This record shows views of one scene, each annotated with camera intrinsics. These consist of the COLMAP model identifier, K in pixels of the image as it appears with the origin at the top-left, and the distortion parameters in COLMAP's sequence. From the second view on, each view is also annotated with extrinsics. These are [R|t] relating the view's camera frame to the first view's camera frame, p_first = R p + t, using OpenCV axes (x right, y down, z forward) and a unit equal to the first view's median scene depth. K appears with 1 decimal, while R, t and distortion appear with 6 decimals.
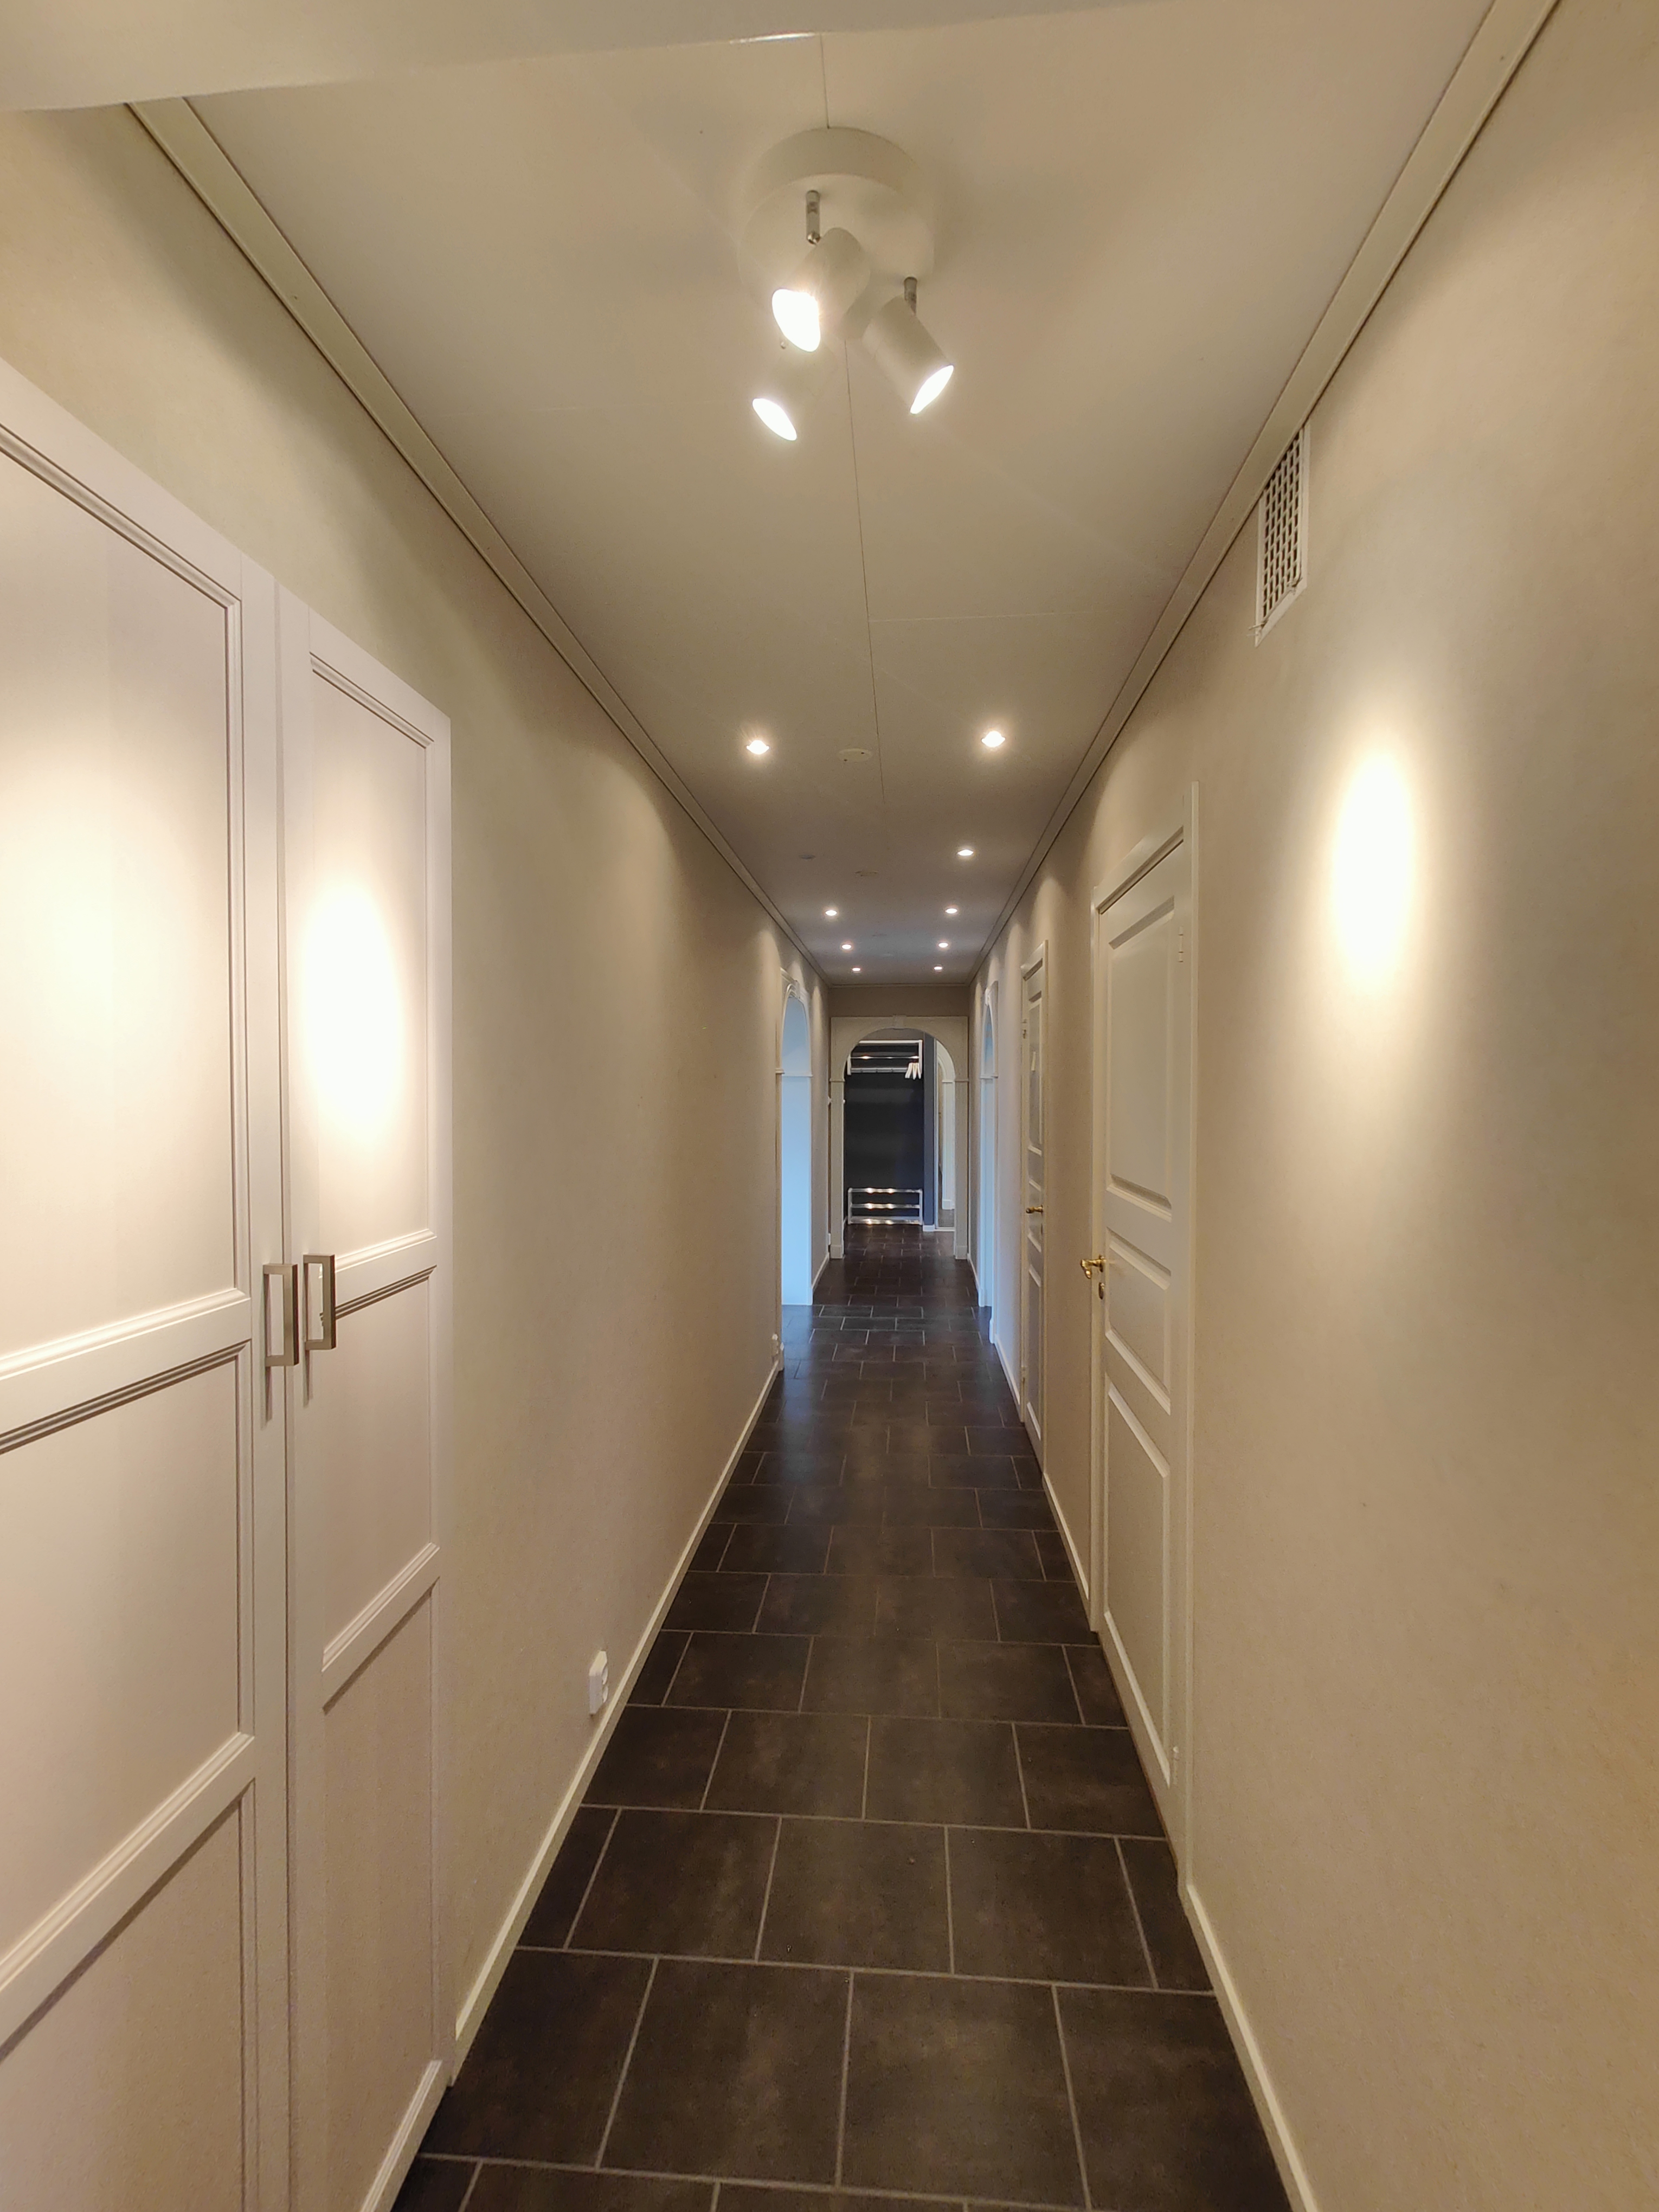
lens RADIAL K [[982.0, 0, 824.3], [0, 982.0, 1105.1], [0, 0, 1]] dist [0.026119, -0.002199]
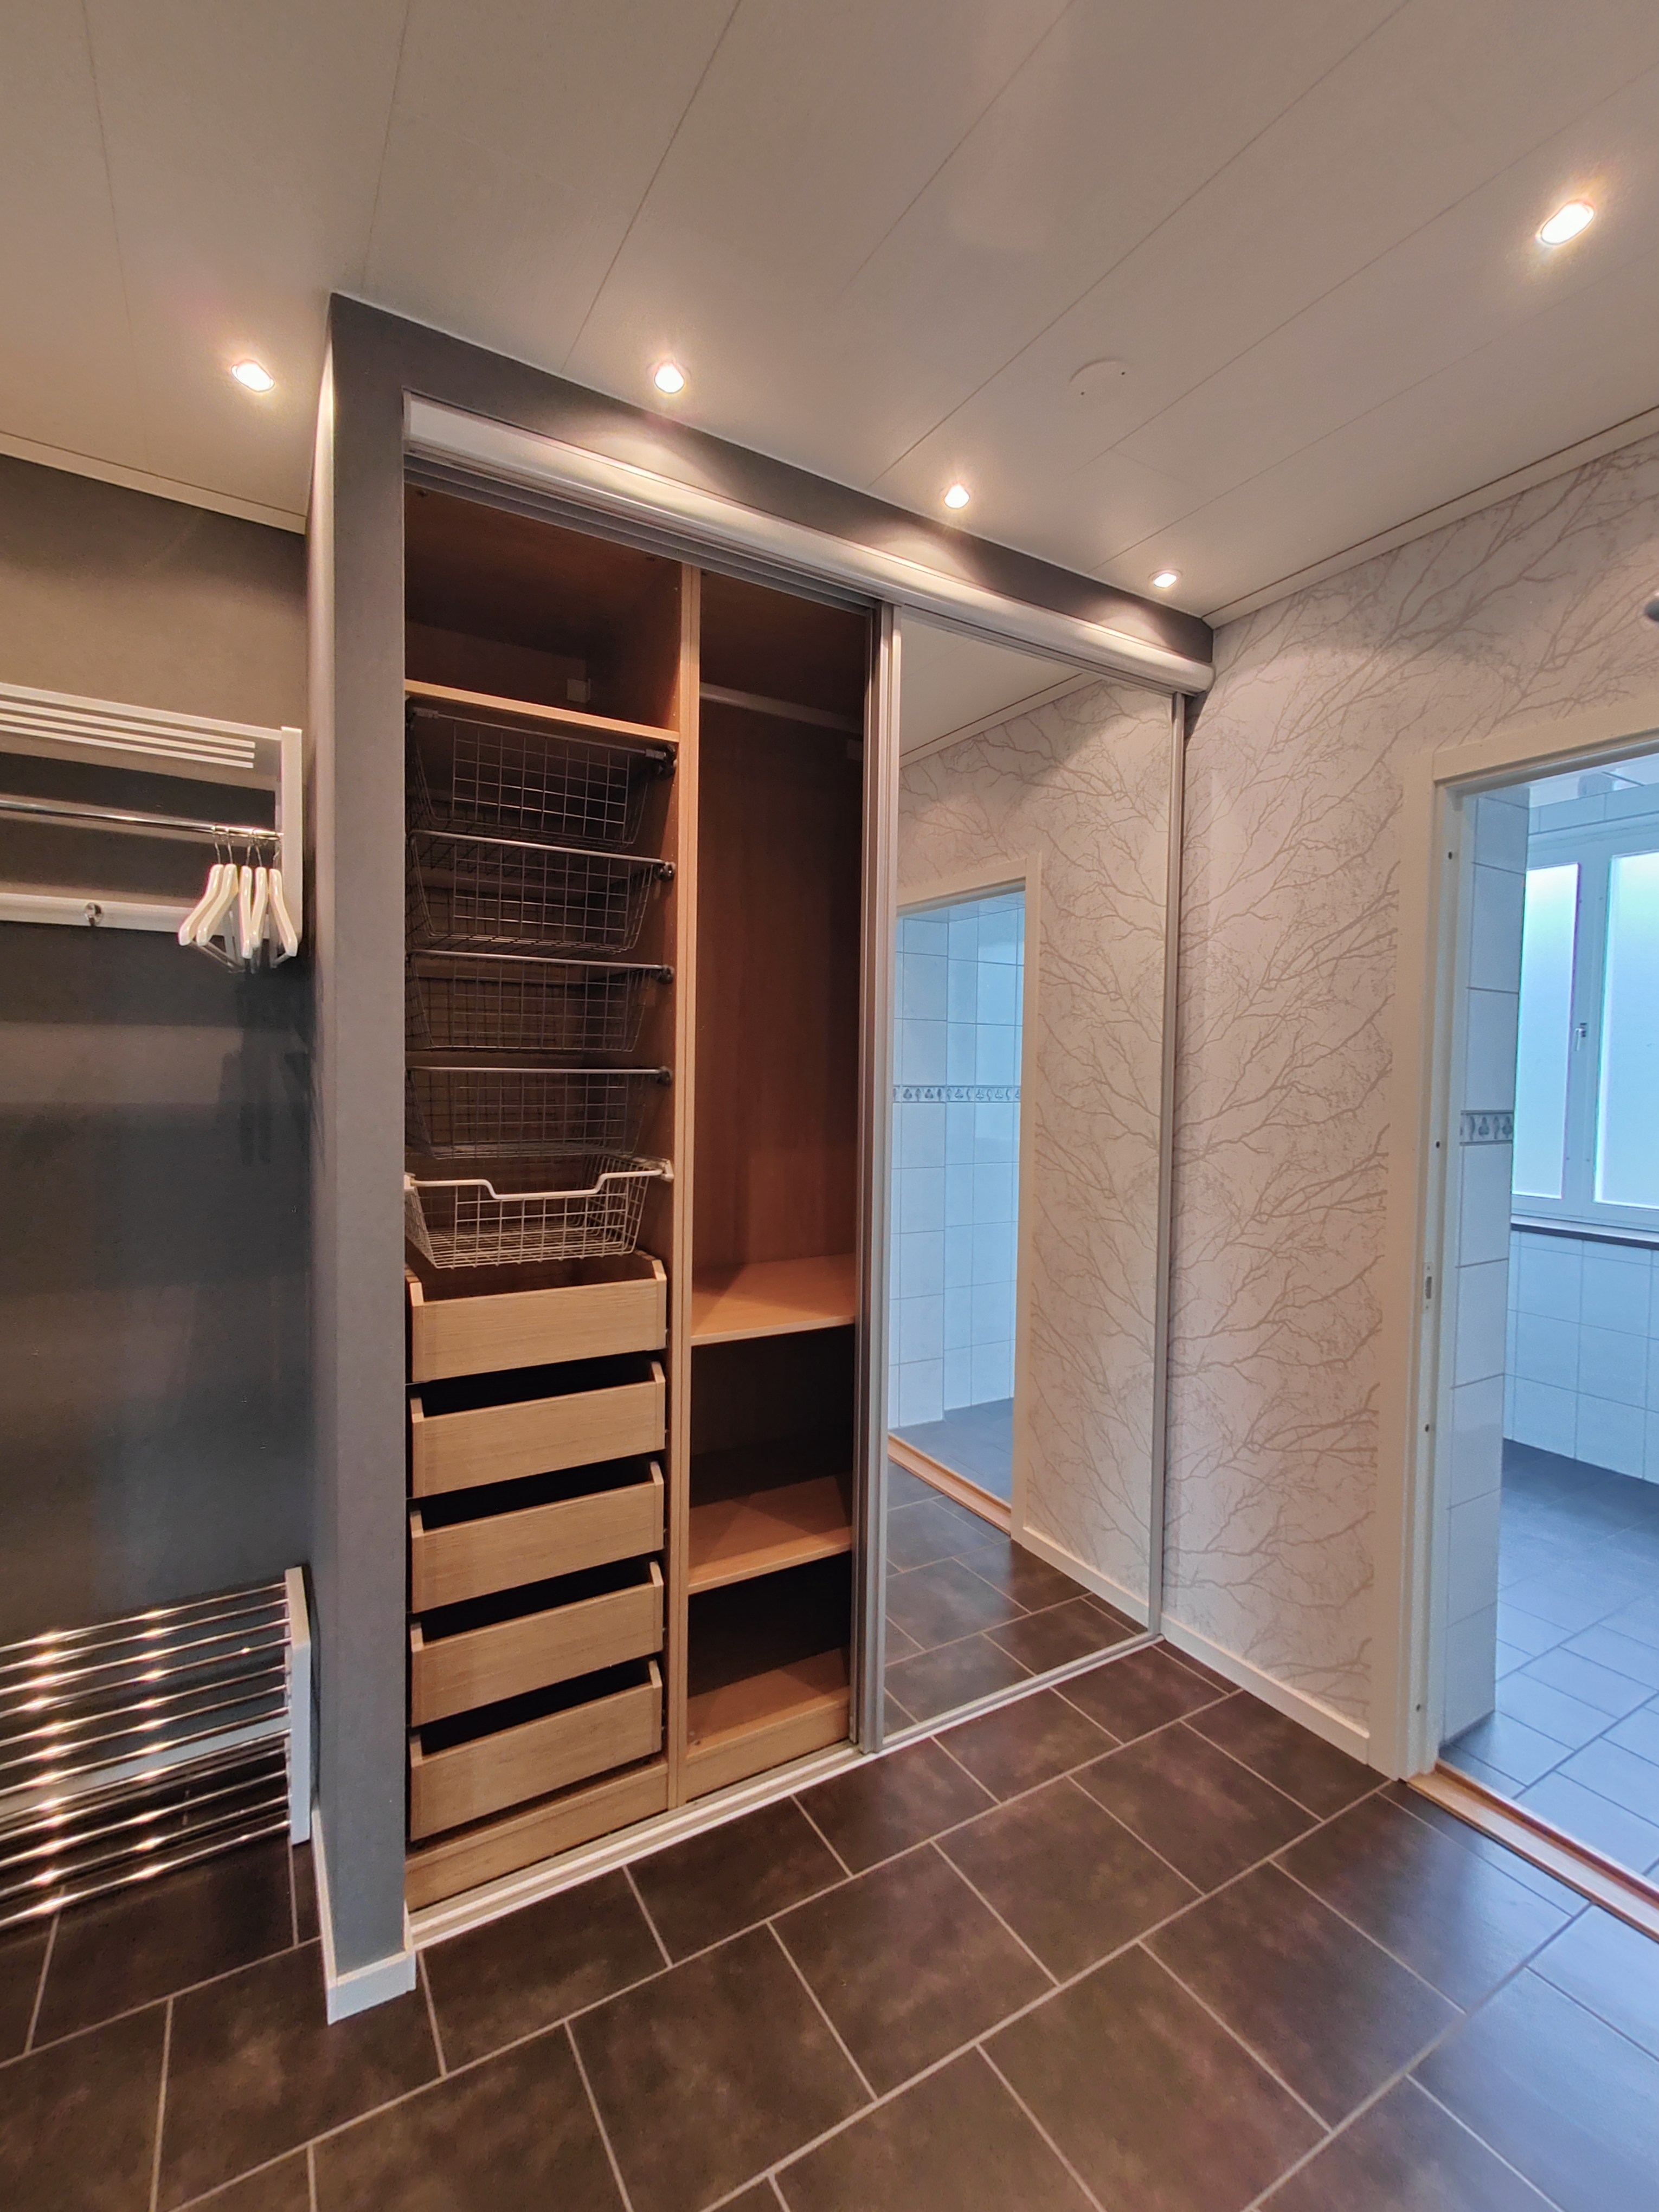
lens RADIAL K [[982.0, 0, 826.4], [0, 982.0, 1098.8], [0, 0, 1]] dist [0.026119, -0.002199]
pose [[0.827708, -0.008625, 0.561092, 0.077397], [-0.006796, 0.999654, 0.025393, -0.009749], [-0.561117, -0.024831, 0.827364, 0.800452]]
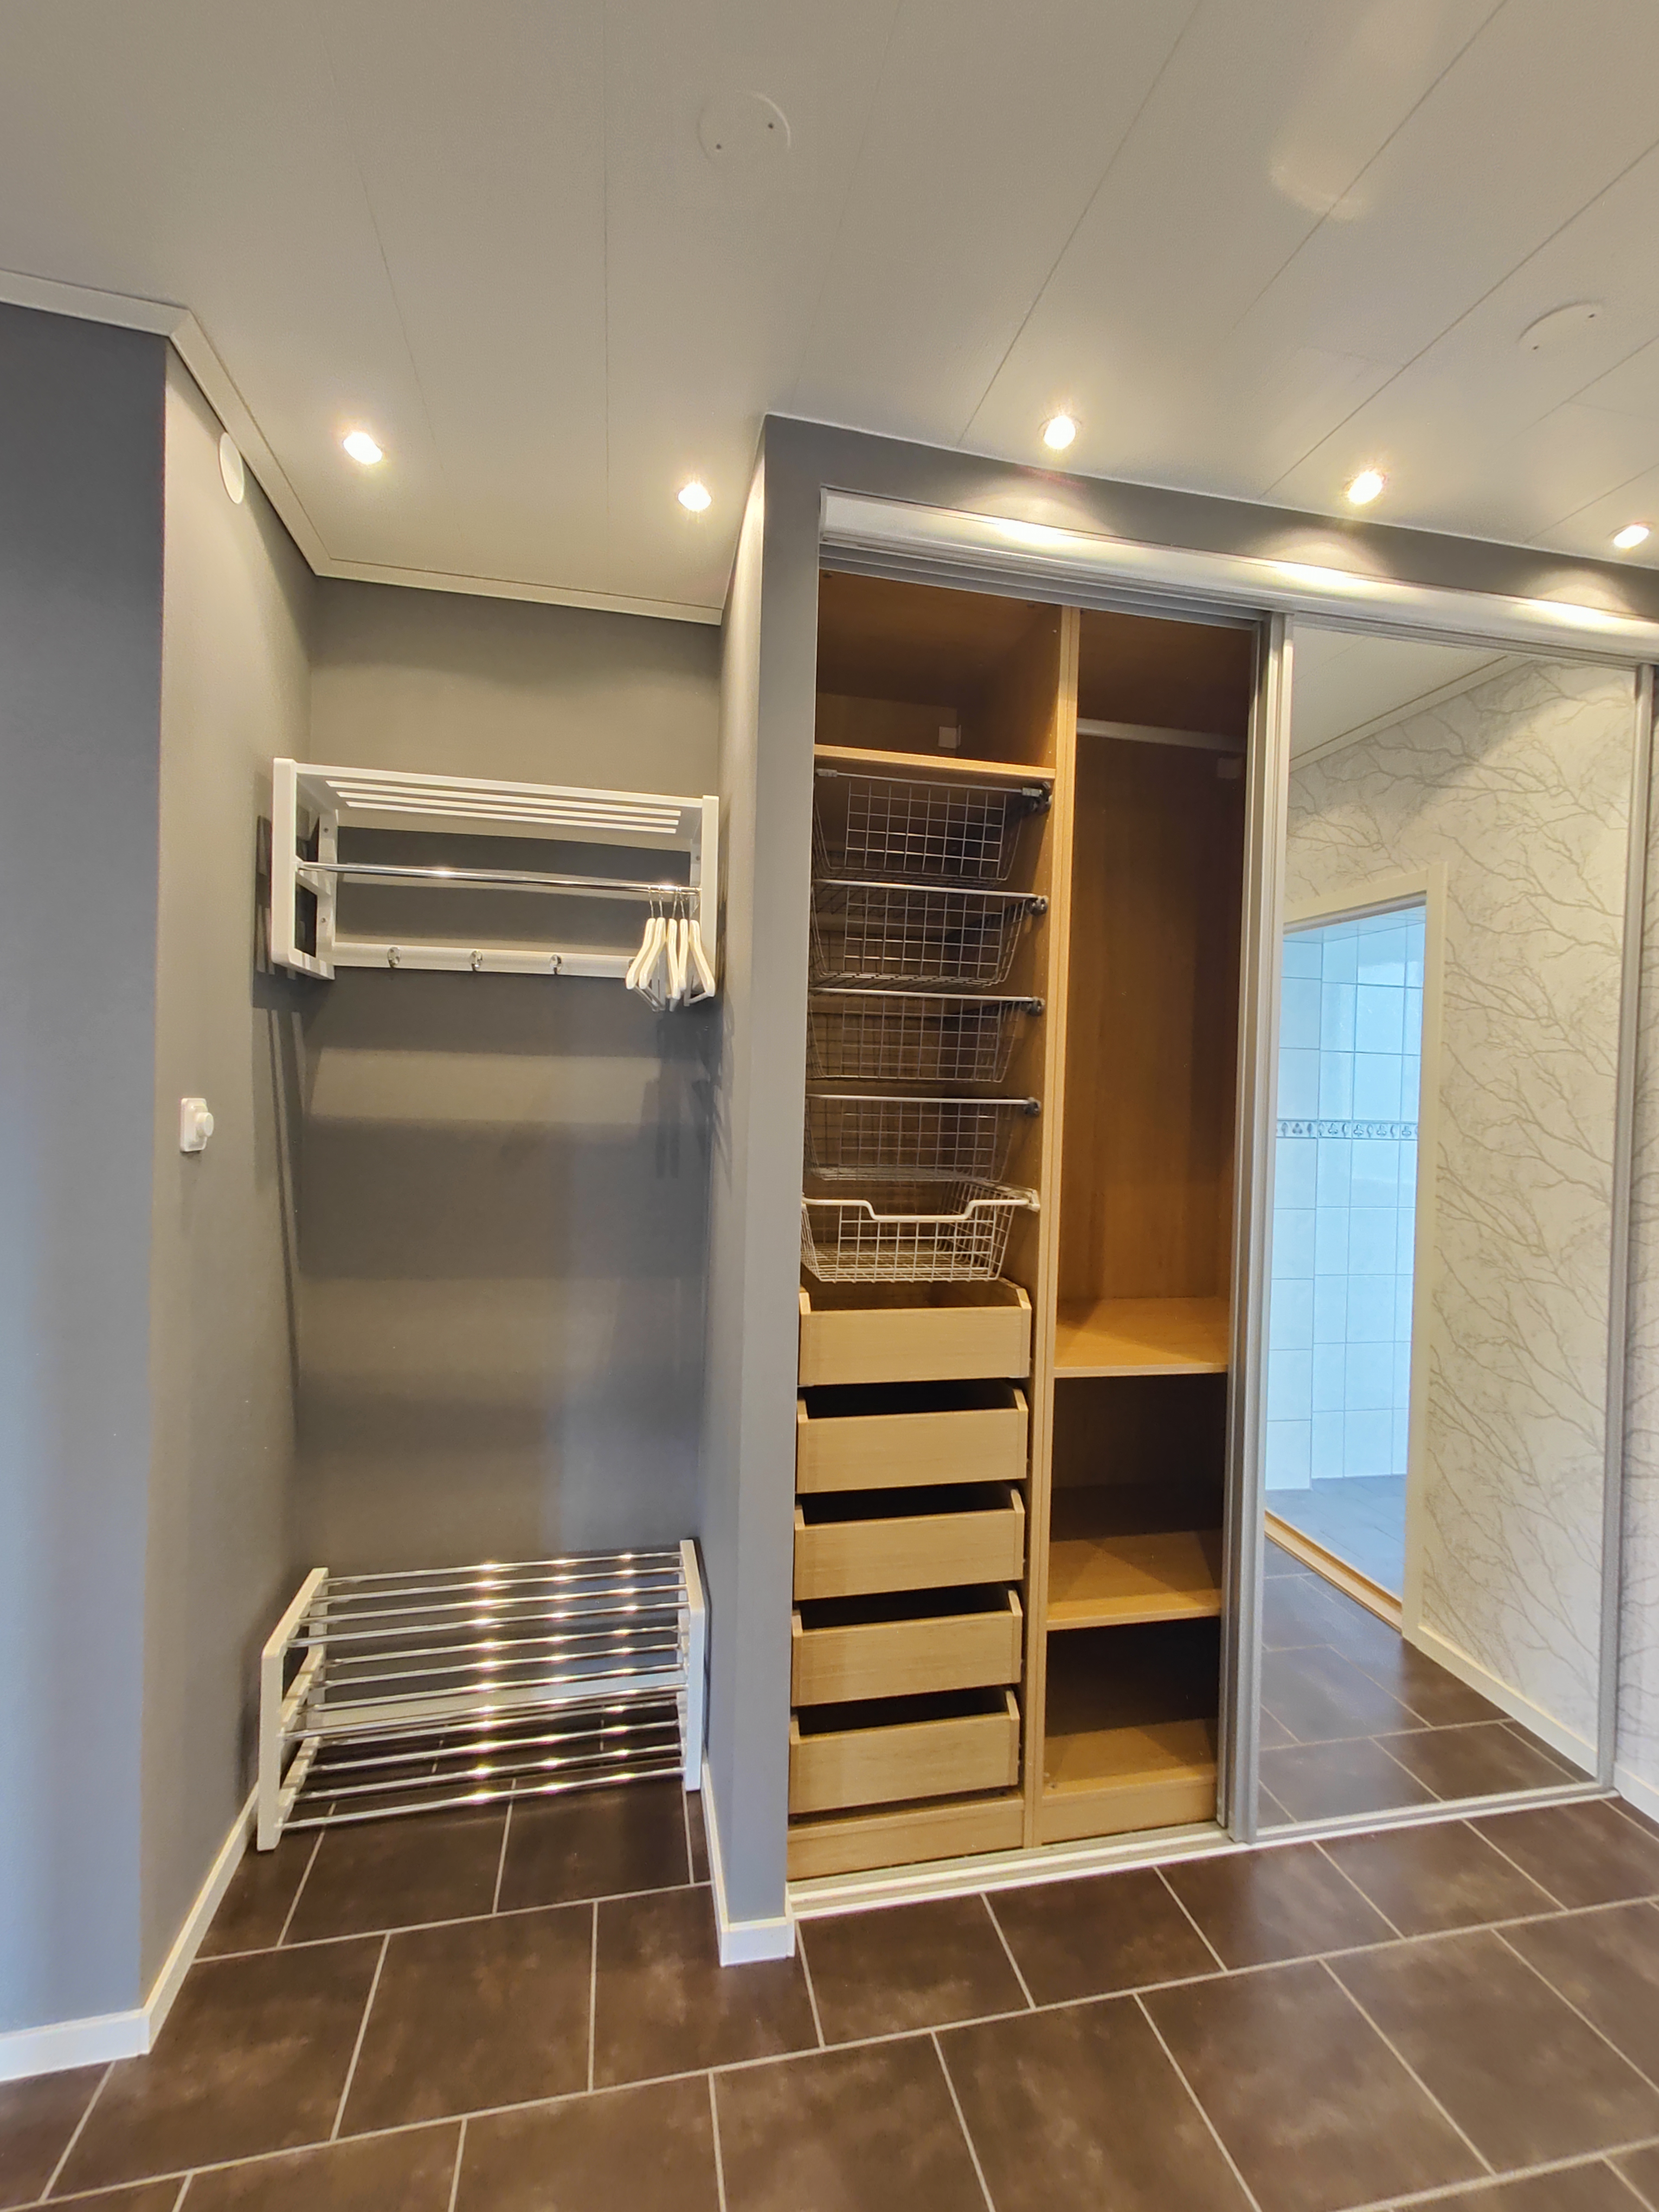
lens RADIAL K [[982.0, 0, 835.6], [0, 982.0, 1101.2], [0, 0, 1]] dist [0.026119, -0.002199]
pose [[0.959052, 0.020143, 0.282514, 0.068178], [-0.021847, 0.999757, 0.002882, -0.009817], [-0.282387, -0.008936, 0.959259, 0.801697]]
